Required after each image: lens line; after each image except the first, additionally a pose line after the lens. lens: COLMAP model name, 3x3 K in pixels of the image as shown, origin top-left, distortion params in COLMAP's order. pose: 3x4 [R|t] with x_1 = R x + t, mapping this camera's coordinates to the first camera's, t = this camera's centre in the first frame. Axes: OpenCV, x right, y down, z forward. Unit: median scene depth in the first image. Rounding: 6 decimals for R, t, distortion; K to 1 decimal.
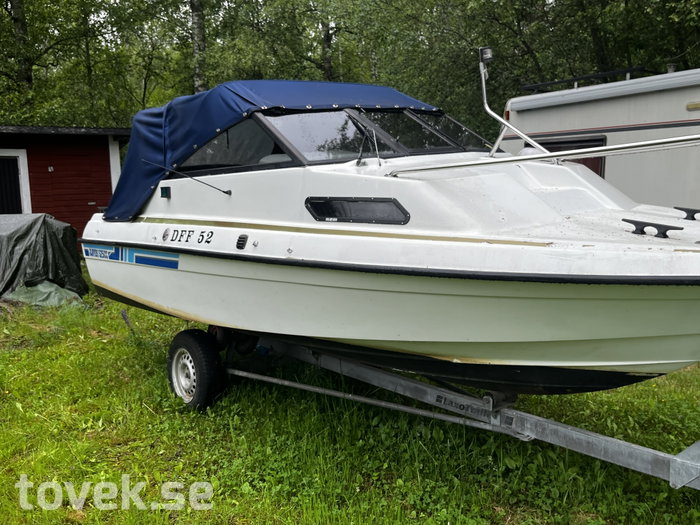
lens RADIAL K [[618.1, 0, 349.6], [0, 618.1, 260.0], [0, 0, 1]] dist [0.042142, -0.023920]
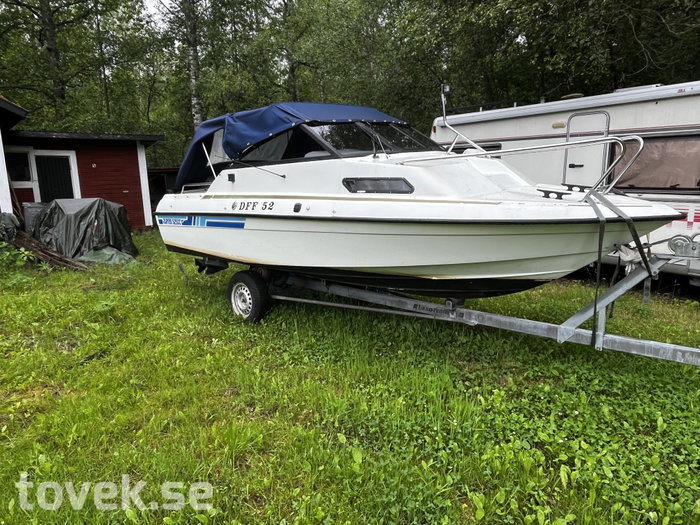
lens RADIAL K [[451.4, 0, 350.3], [0, 451.4, 264.6], [0, 0, 1]] dist [0.011173, 0.000764]
pose [[0.993716, -0.019307, 0.110251, -0.156078], [0.012348, 0.997908, 0.063459, 0.040220], [-0.111245, -0.061699, 0.991876, -0.145527]]
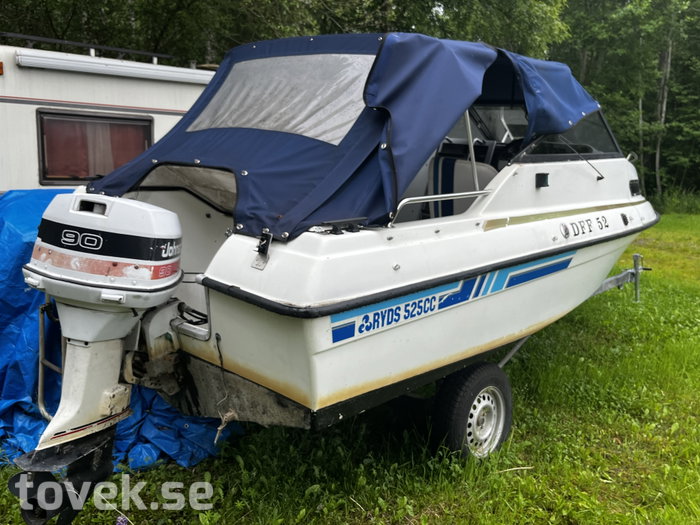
lens RADIAL K [[641.1, 0, 349.4], [0, 641.1, 263.5], [0, 0, 1]] dist [0.002476, 0.003063]
pose [[-0.116725, -0.143456, 0.982749, -1.240570], [0.105097, 0.982173, 0.155854, -0.180778], [-0.987588, 0.121476, -0.099567, 1.534198]]
